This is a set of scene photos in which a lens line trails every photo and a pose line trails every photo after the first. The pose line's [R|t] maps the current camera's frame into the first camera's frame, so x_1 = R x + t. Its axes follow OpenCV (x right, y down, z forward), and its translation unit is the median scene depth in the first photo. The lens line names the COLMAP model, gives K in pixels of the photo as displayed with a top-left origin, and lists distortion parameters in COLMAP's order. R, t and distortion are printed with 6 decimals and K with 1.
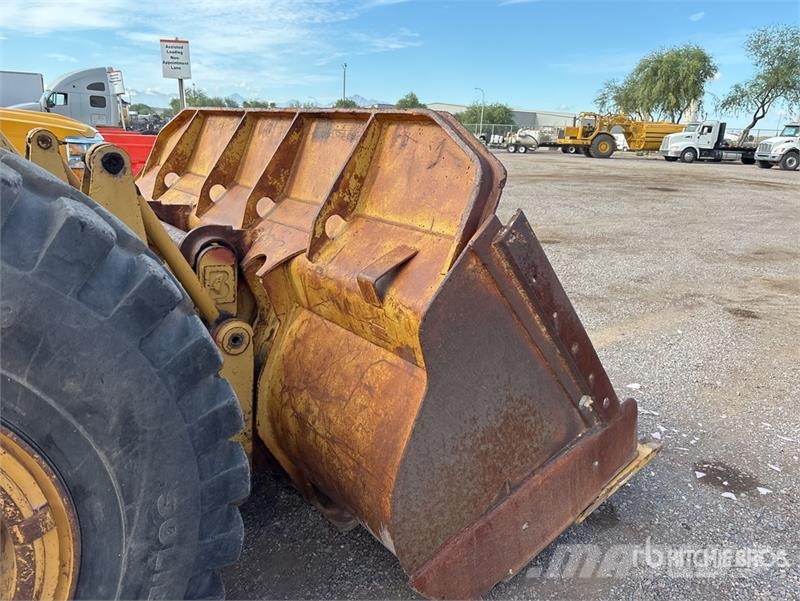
lens RADIAL K [[605.1, 0, 401.0], [0, 605.1, 301.4], [0, 0, 1]] dist [0.013965, -0.013040]
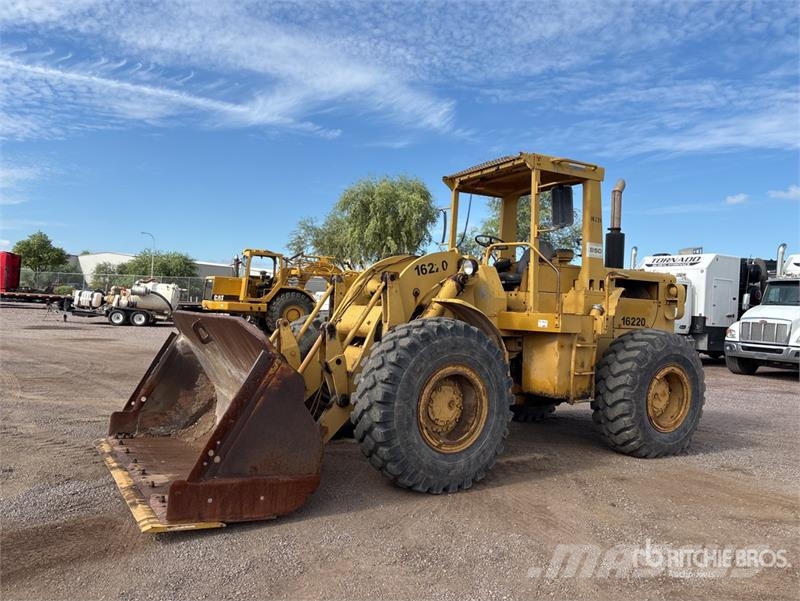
lens RADIAL K [[605.1, 0, 397.6], [0, 605.1, 296.8], [0, 0, 1]] dist [0.013965, -0.013040]
pose [[0.901329, 0.009460, 0.433032, 0.173772], [0.102792, 0.966527, -0.235071, -0.127857], [-0.420761, 0.256389, 0.870187, 0.465888]]
